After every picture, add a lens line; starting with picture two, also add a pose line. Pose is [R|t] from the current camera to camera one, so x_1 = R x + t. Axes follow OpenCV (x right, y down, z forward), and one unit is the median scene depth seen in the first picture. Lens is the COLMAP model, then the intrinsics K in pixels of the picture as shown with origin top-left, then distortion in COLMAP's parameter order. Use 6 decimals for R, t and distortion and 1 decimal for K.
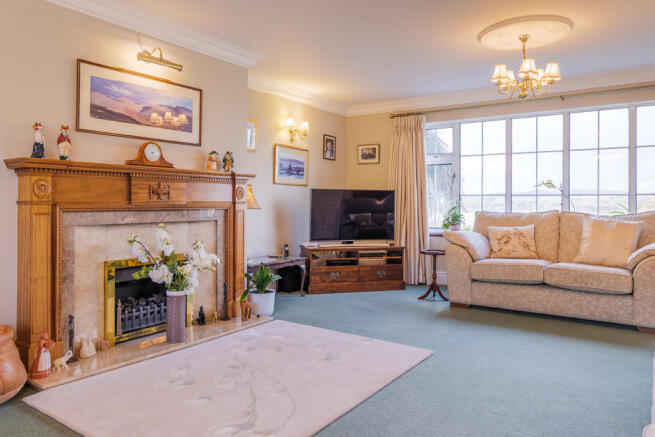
lens RADIAL K [[465.1, 0, 327.7], [0, 465.1, 197.1], [0, 0, 1]] dist [-0.001904, -0.000575]
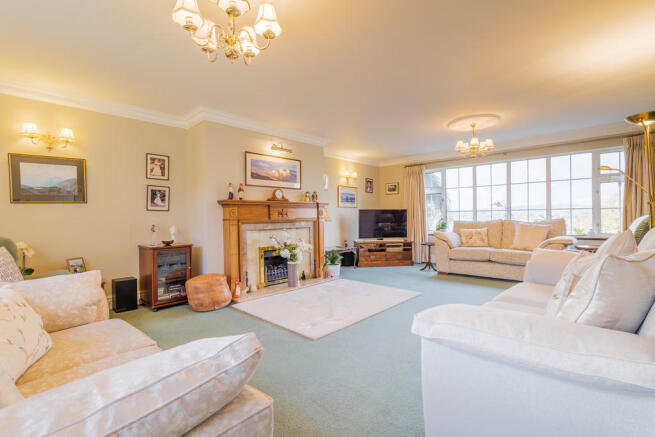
lens RADIAL K [[307.9, 0, 329.0], [0, 307.9, 216.1], [0, 0, 1]] dist [-0.004758, -0.000044]
pose [[0.989511, -0.017810, -0.143358, 0.027163], [0.019282, 0.999775, 0.008886, -0.006888], [0.143167, -0.011557, 0.989631, -0.263982]]
